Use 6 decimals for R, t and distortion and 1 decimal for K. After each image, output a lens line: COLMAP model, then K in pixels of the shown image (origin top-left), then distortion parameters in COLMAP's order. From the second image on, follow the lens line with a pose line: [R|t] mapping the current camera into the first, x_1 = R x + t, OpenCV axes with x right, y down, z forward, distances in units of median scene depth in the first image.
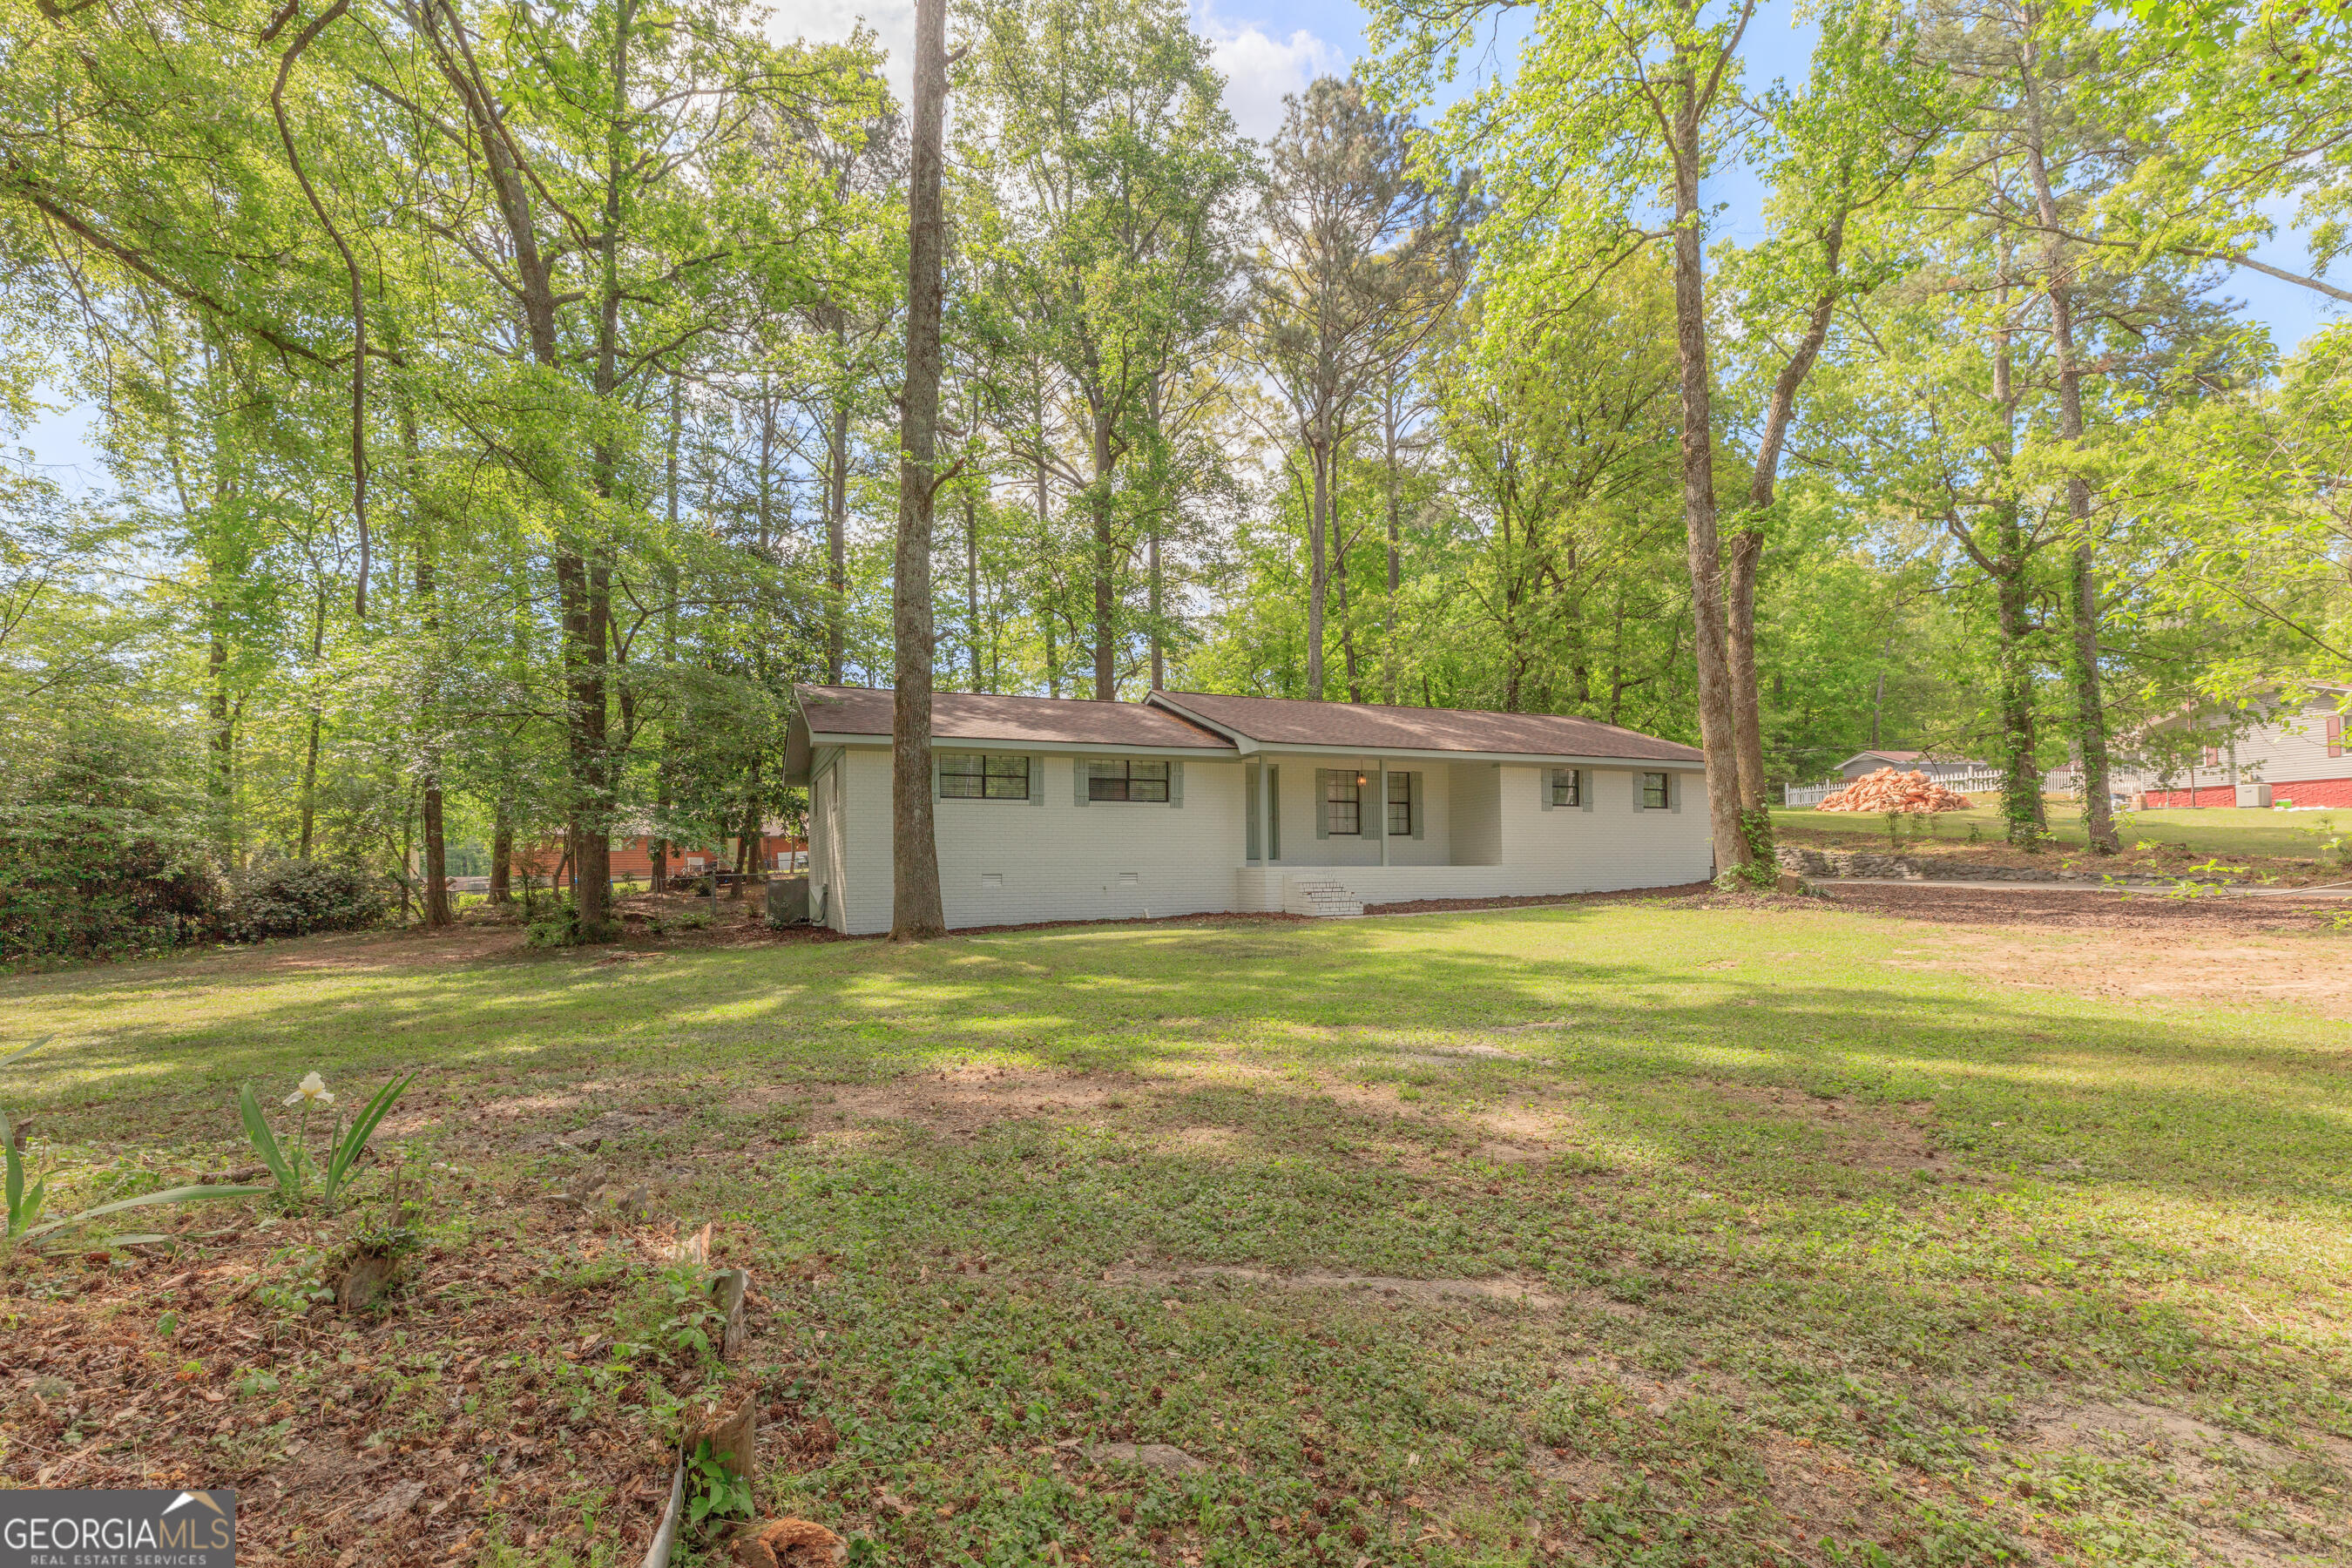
lens RADIAL K [[1065.5, 0, 1176.0], [0, 1065.5, 784.0], [0, 0, 1]] dist [0.000841, -0.000071]
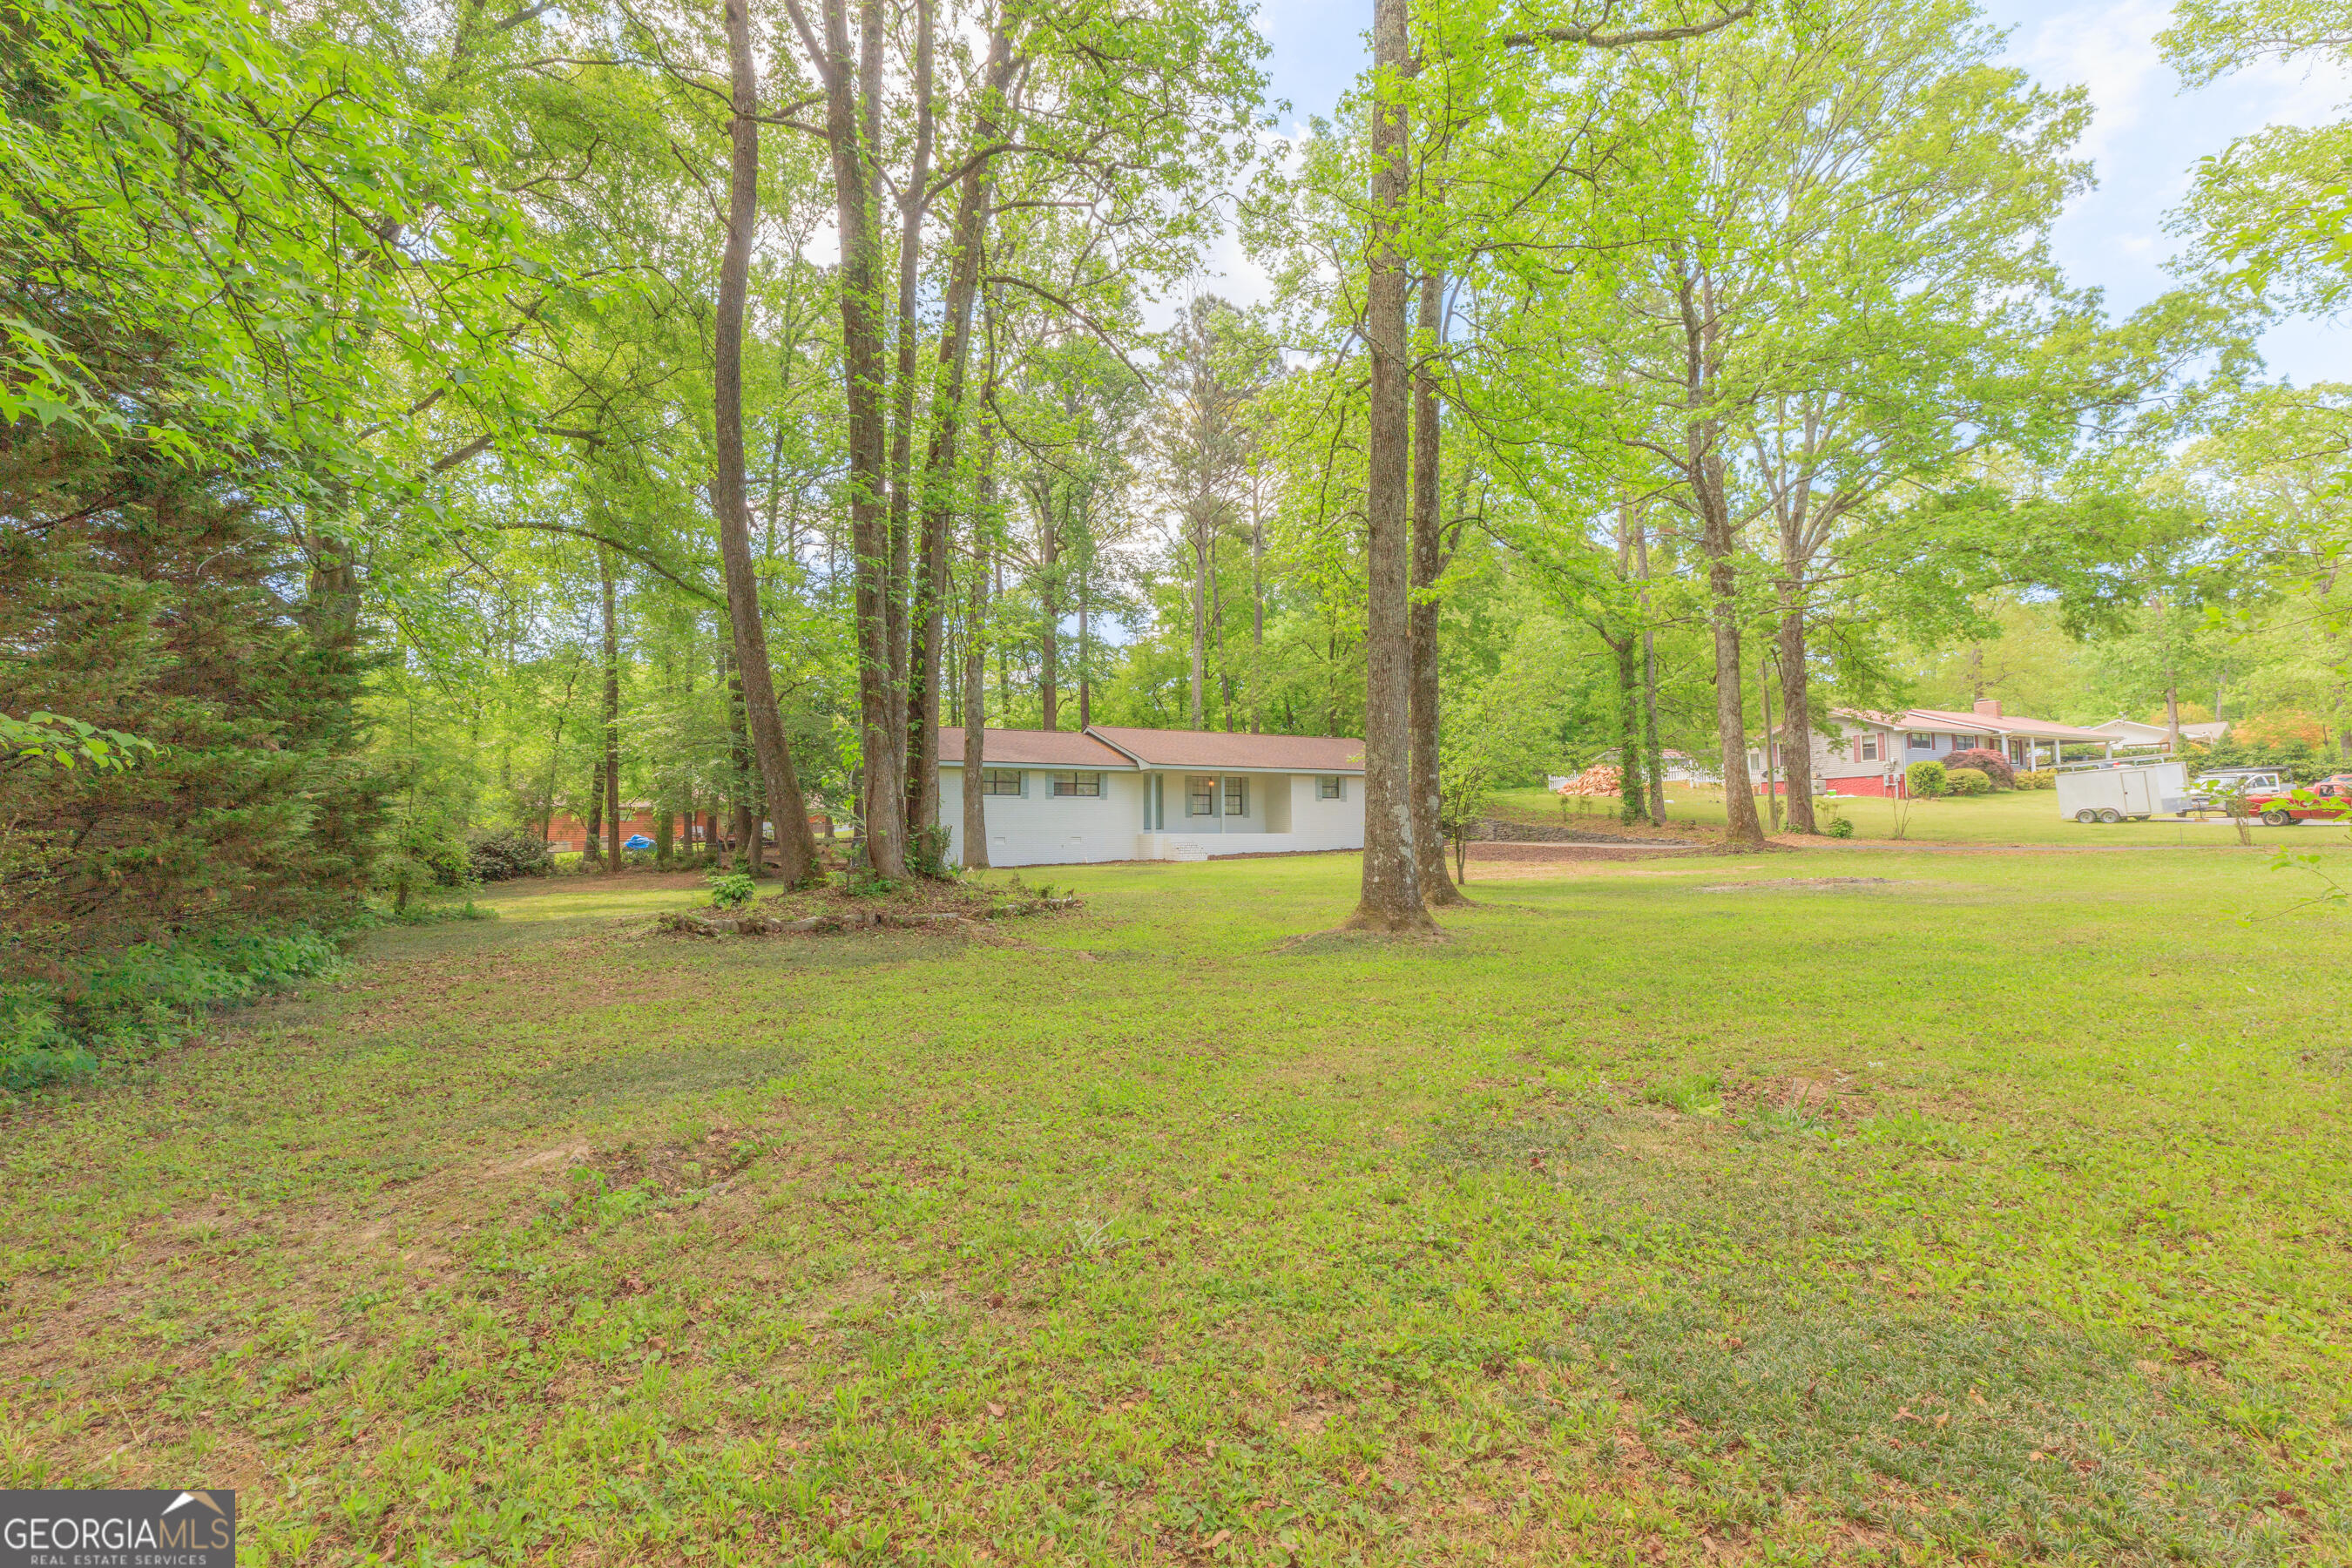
lens RADIAL K [[1065.5, 0, 1176.0], [0, 1065.5, 784.0], [0, 0, 1]] dist [0.000841, -0.000071]
pose [[0.996492, 0.005797, 0.083490, -0.024042], [-0.007970, 0.999638, 0.025714, -0.044884], [-0.083311, -0.026289, 0.996177, -0.681712]]
